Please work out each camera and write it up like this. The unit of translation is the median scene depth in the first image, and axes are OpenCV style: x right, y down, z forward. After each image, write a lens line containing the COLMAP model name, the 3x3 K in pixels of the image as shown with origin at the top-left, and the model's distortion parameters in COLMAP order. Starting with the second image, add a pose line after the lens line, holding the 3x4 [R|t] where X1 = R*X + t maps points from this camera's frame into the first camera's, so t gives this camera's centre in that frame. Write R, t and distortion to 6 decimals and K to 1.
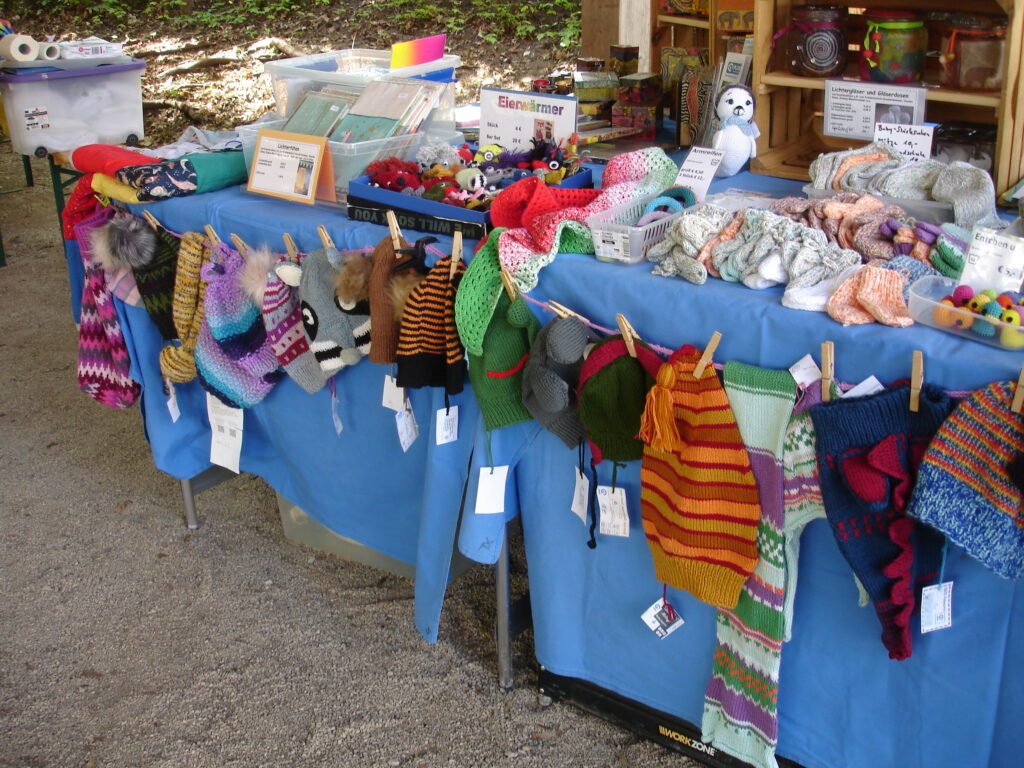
lens RADIAL K [[1145.8, 0, 505.0], [0, 1145.8, 381.9], [0, 0, 1]] dist [-0.109200, 0.000000]
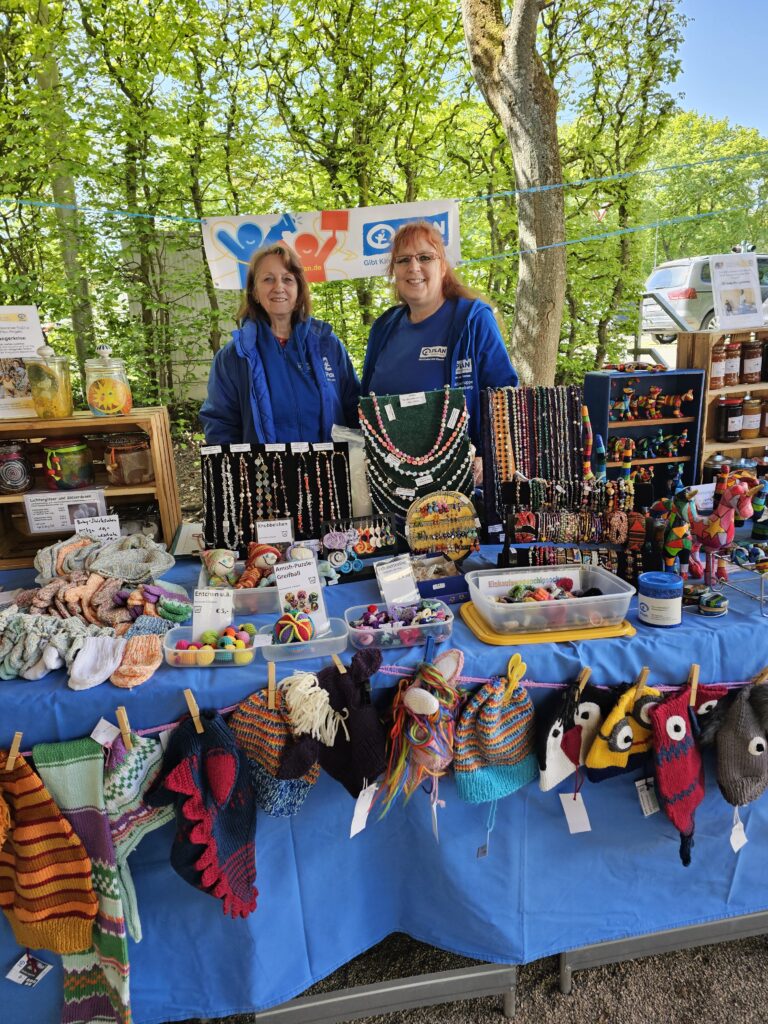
lens RADIAL K [[673.6, 0, 377.3], [0, 673.6, 506.6], [0, 0, 1]] dist [0.064839, -0.041579]
pose [[0.680162, -0.179862, 0.710654, -0.015969], [0.303815, 0.951419, -0.049981, -0.087043], [-0.667140, 0.249903, 0.701764, 0.141581]]
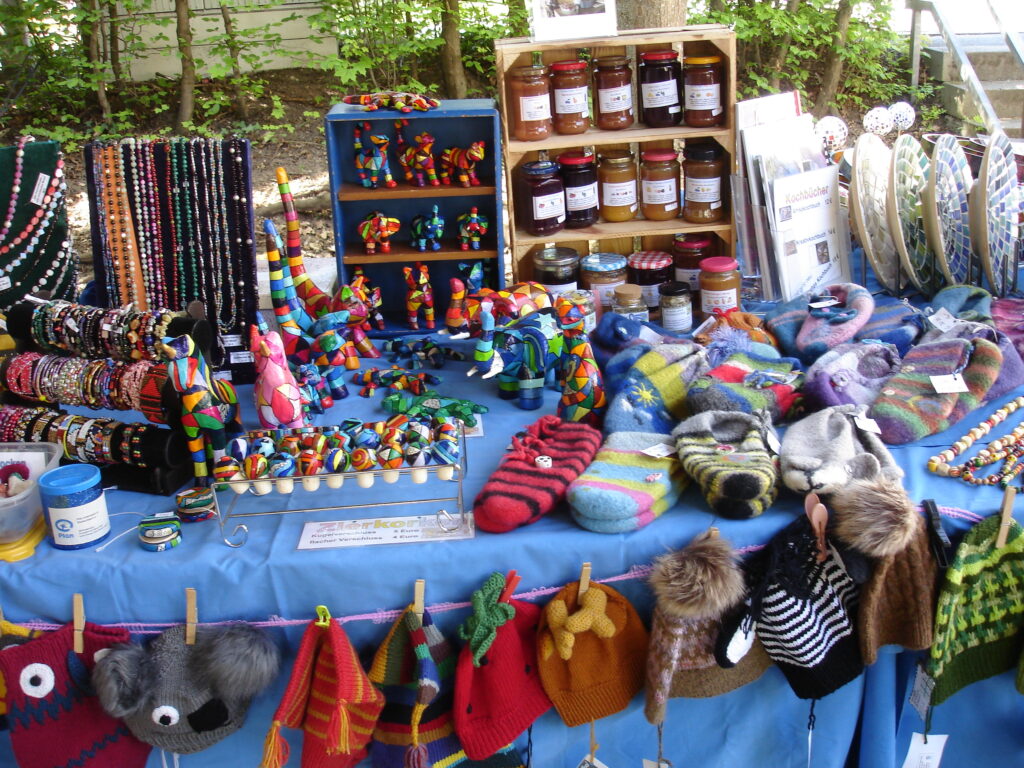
lens RADIAL K [[1145.8, 0, 518.5], [0, 1145.8, 390.4], [0, 0, 1]] dist [-0.109200, 0.000000]
pose [[0.774314, -0.236754, 0.586843, 0.431281], [0.258983, 0.964714, 0.047483, 0.011888], [-0.577378, 0.115216, 0.808307, -0.306828]]
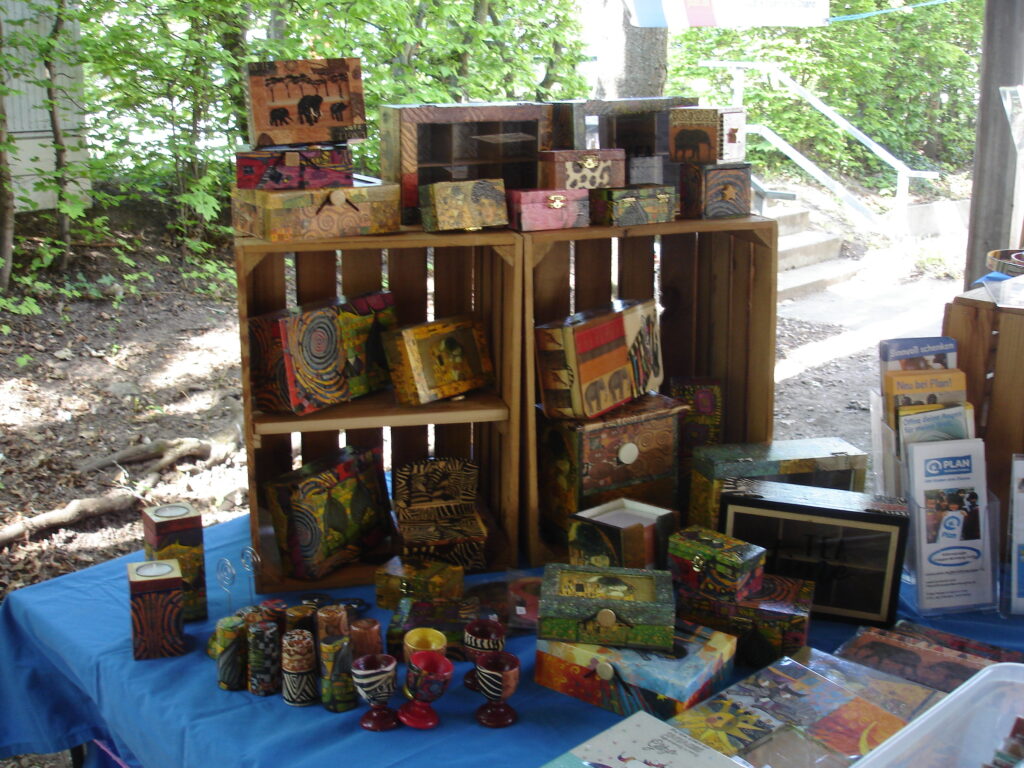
lens RADIAL K [[1145.8, 0, 515.9], [0, 1145.8, 377.5], [0, 0, 1]] dist [-0.109200, 0.000000]
pose [[0.079545, -0.229280, 0.970105, -0.493483], [0.366715, 0.911672, 0.185400, -0.635338], [-0.926926, 0.341005, 0.156599, 1.338143]]
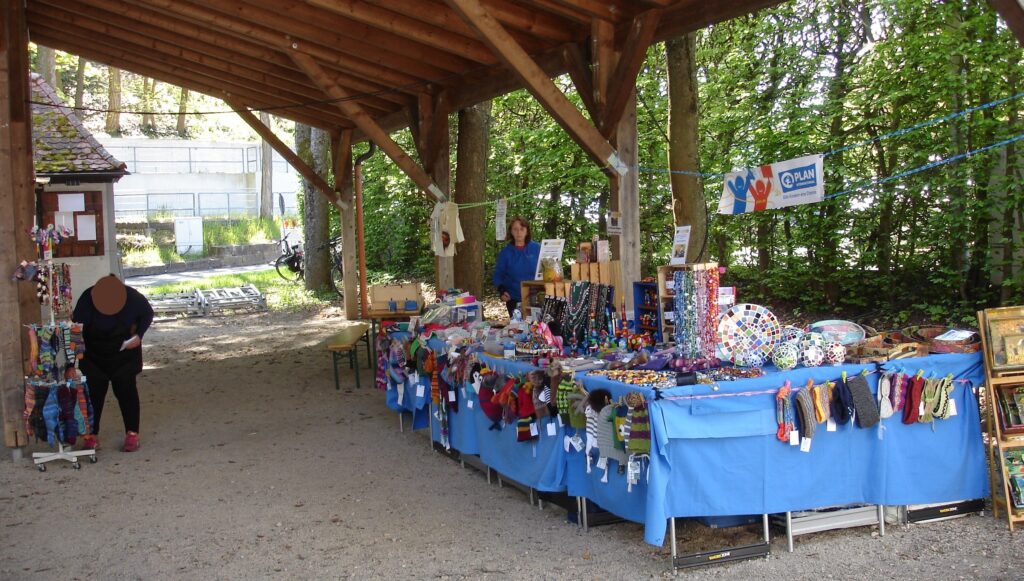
lens RADIAL K [[1136.9, 0, 493.0], [0, 1136.9, 307.1], [0, 0, 1]] dist [-0.103471, 0.000000]
pose [[0.850540, 0.022474, -0.525430, 2.350468], [-0.176525, 0.953324, -0.244973, 0.753921], [0.495400, 0.301110, 0.814808, -2.364542]]
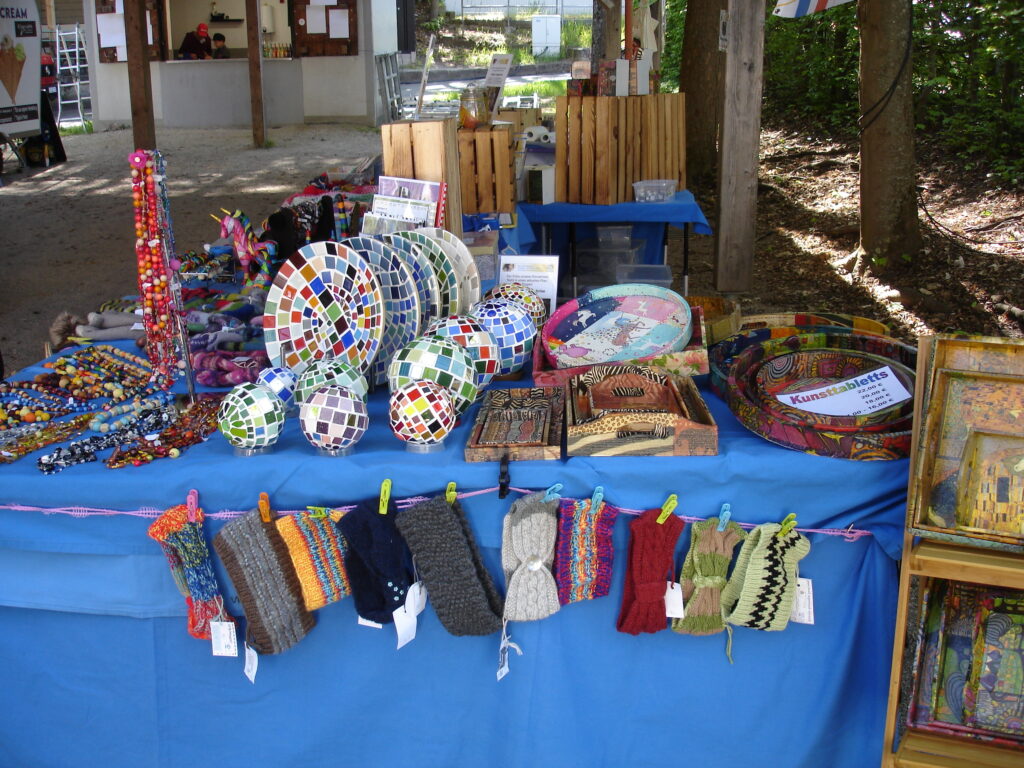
lens RADIAL K [[1145.8, 0, 506.8], [0, 1145.8, 381.2], [0, 0, 1]] dist [-0.109200, 0.000000]
pose [[0.596162, 0.238524, -0.766614, 2.410587], [-0.297880, 0.952409, 0.064685, -0.032075], [0.745559, 0.189797, 0.638842, -0.361580]]
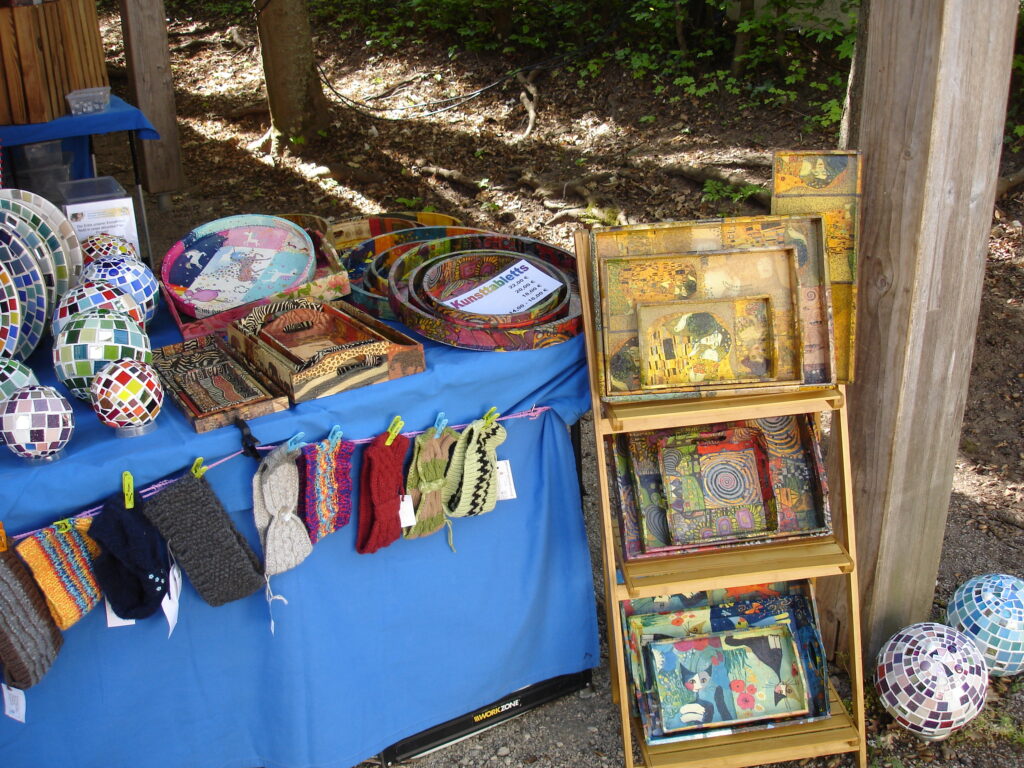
lens RADIAL K [[1145.8, 0, 518.7], [0, 1145.8, 389.2], [0, 0, 1]] dist [-0.109200, 0.000000]
pose [[0.942694, 0.137308, -0.304095, 2.206738], [-0.125408, 0.990384, 0.058423, -0.019032], [0.309193, -0.016940, 0.950848, -0.549965]]
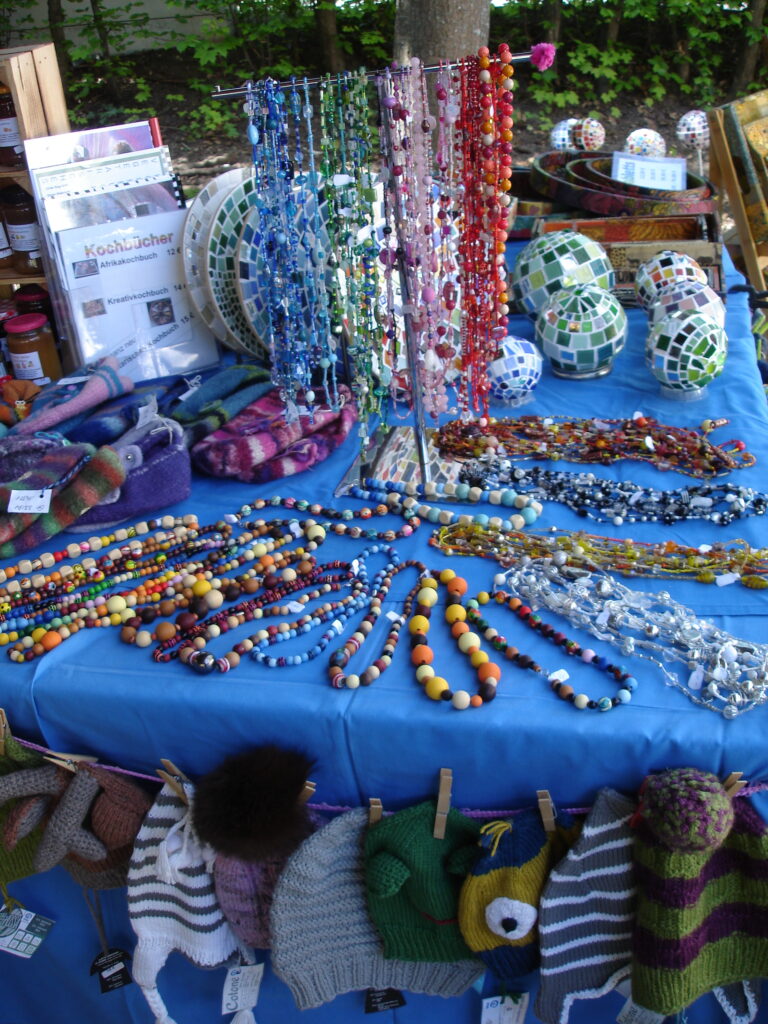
lens RADIAL K [[1145.8, 0, 378.7], [0, 1145.8, 497.7], [0, 0, 1]] dist [-0.109200, 0.000000]
pose [[0.894232, -0.231416, 0.383140, 1.068328], [0.203349, 0.972583, 0.112832, 0.087800], [-0.398746, -0.022987, 0.916773, -0.534008]]
